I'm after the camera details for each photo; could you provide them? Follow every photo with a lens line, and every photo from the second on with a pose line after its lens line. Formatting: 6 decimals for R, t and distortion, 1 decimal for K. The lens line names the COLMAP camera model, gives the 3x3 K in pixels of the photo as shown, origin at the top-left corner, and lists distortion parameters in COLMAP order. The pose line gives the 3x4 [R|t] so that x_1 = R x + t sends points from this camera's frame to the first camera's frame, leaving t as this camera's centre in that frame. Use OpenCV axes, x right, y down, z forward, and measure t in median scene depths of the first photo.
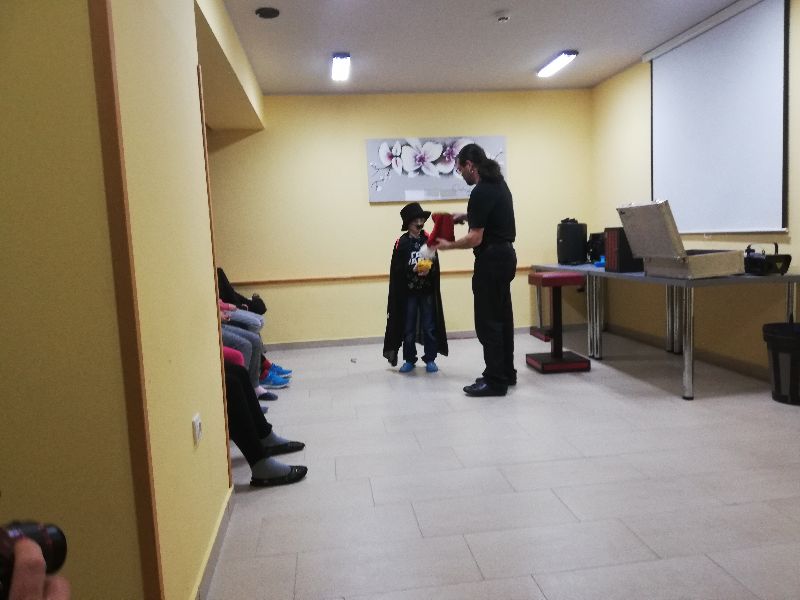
lens RADIAL K [[597.7, 0, 400.3], [0, 597.7, 294.1], [0, 0, 1]] dist [0.090027, -0.144167]
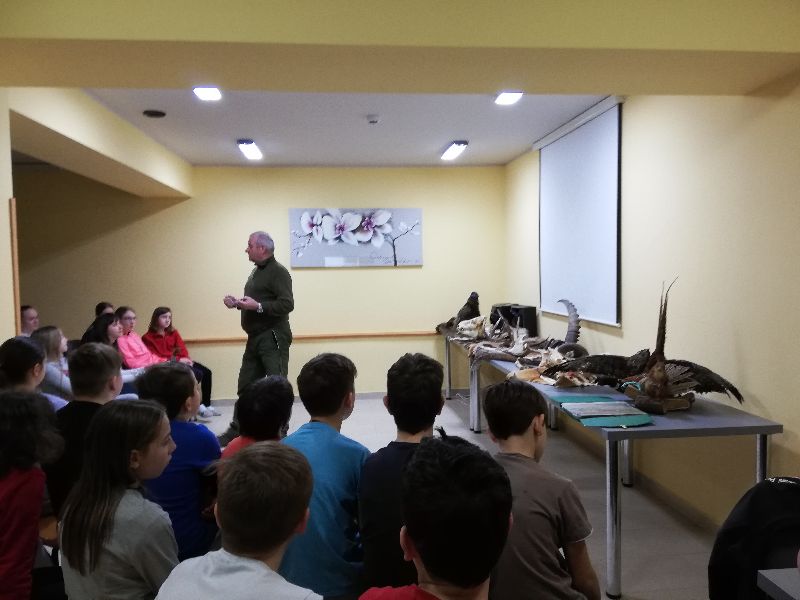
lens RADIAL K [[597.7, 0, 400.3], [0, 597.7, 294.1], [0, 0, 1]] dist [0.090027, -0.144167]
pose [[0.999341, 0.028262, -0.022791, 0.206153], [-0.029339, 0.998396, -0.048419, -0.074108], [0.021387, 0.049056, 0.998567, -0.061646]]
